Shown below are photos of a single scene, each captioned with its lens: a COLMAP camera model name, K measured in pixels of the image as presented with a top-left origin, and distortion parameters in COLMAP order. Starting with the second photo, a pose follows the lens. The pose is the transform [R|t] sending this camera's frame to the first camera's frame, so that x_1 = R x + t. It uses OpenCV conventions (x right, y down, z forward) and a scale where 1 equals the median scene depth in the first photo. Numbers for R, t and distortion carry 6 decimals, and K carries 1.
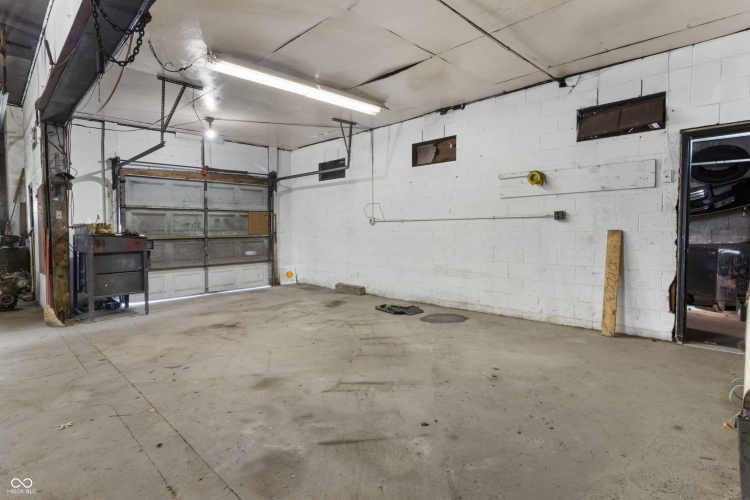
lens RADIAL K [[380.8, 0, 371.5], [0, 380.8, 242.3], [0, 0, 1]] dist [0.000437, -0.000943]
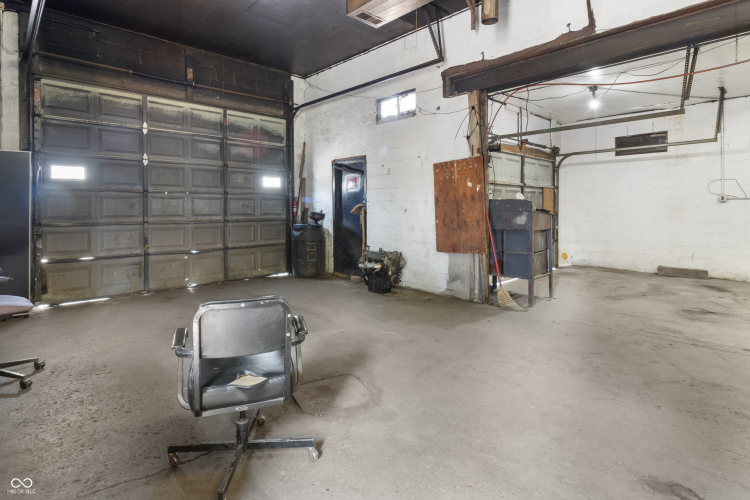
lens RADIAL K [[396.1, 0, 370.7], [0, 396.1, 204.8], [0, 0, 1]] dist [-0.002992, -0.001023]
pose [[0.999618, 0.004281, -0.027293, -0.770089], [-0.005478, 0.999019, -0.043951, 0.005740], [0.027078, 0.044084, 0.998661, 0.019244]]
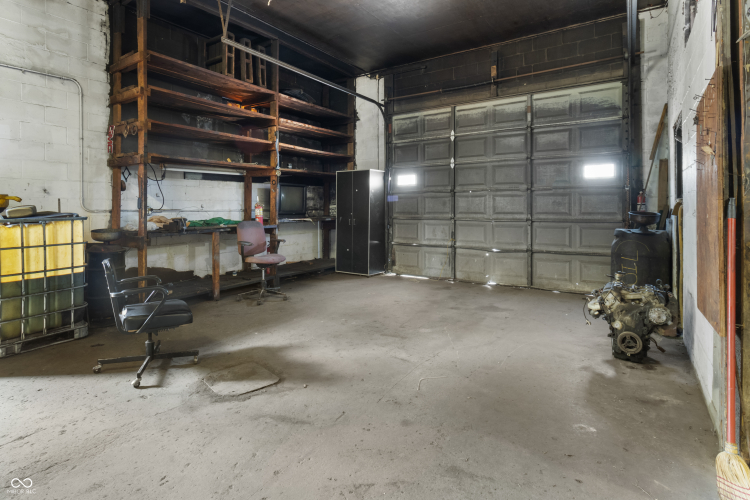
lens RADIAL K [[396.1, 0, 370.7], [0, 396.1, 204.8], [0, 0, 1]] dist [-0.002992, -0.001023]
pose [[0.193322, 0.002974, -0.981131, -0.400005], [-0.031742, 0.999491, -0.003225, -0.013681], [0.980622, 0.031767, 0.193318, 0.435623]]
